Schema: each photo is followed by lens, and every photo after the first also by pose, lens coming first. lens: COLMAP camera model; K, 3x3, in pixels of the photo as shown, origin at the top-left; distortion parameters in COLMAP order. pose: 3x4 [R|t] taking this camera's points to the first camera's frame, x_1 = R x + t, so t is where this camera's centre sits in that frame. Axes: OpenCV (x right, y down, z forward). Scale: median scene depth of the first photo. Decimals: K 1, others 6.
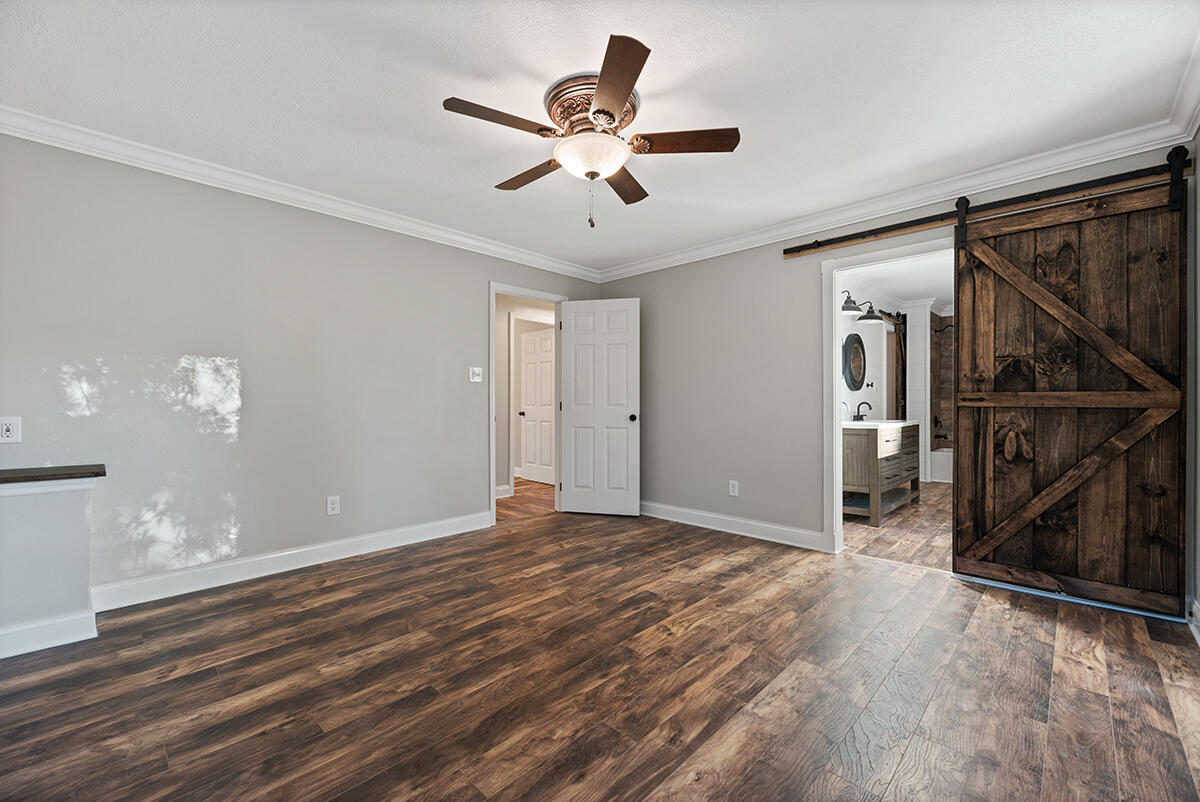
lens RADIAL K [[494.2, 0, 601.9], [0, 494.2, 401.4], [0, 0, 1]] dist [0.001032, -0.000645]
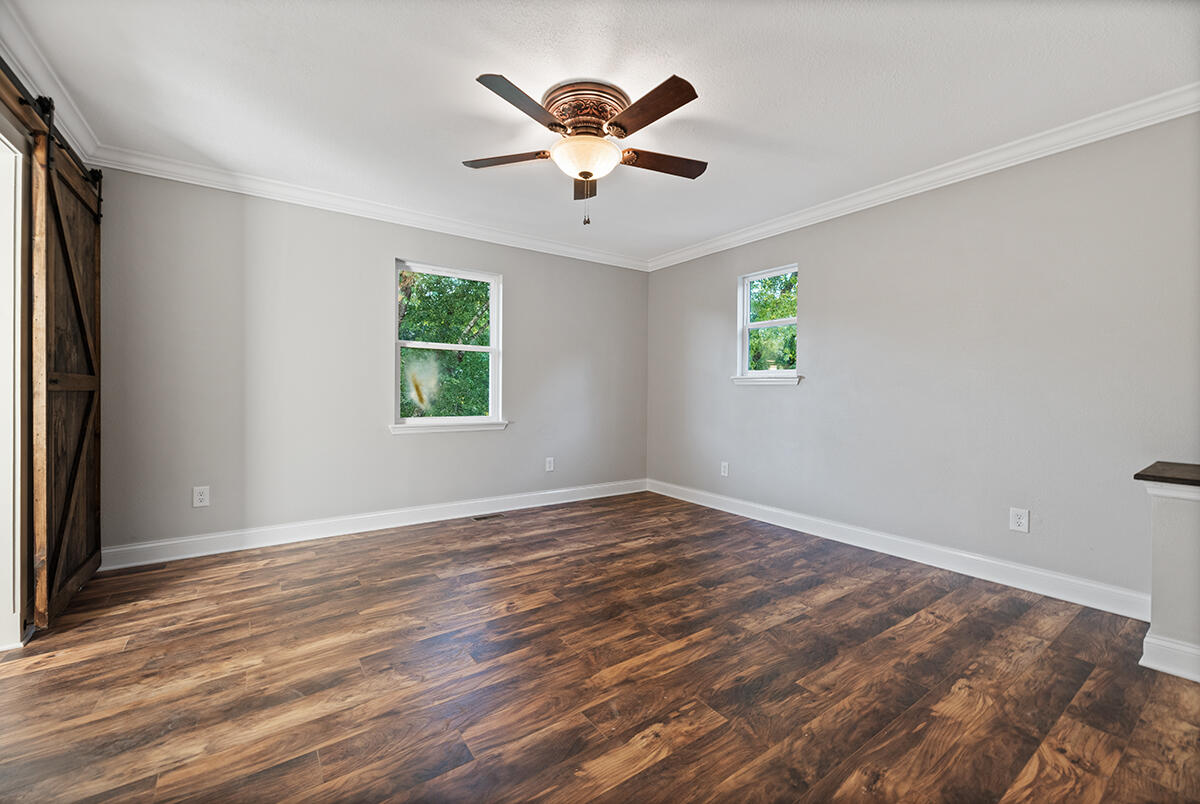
lens RADIAL K [[494.2, 0, 599.7], [0, 494.2, 395.8], [0, 0, 1]] dist [0.001032, -0.000645]
pose [[-0.983758, -0.008935, 0.179275, -0.241135], [-0.007414, 0.999931, 0.009152, 0.005039], [-0.179344, 0.007674, -0.983756, 2.013722]]
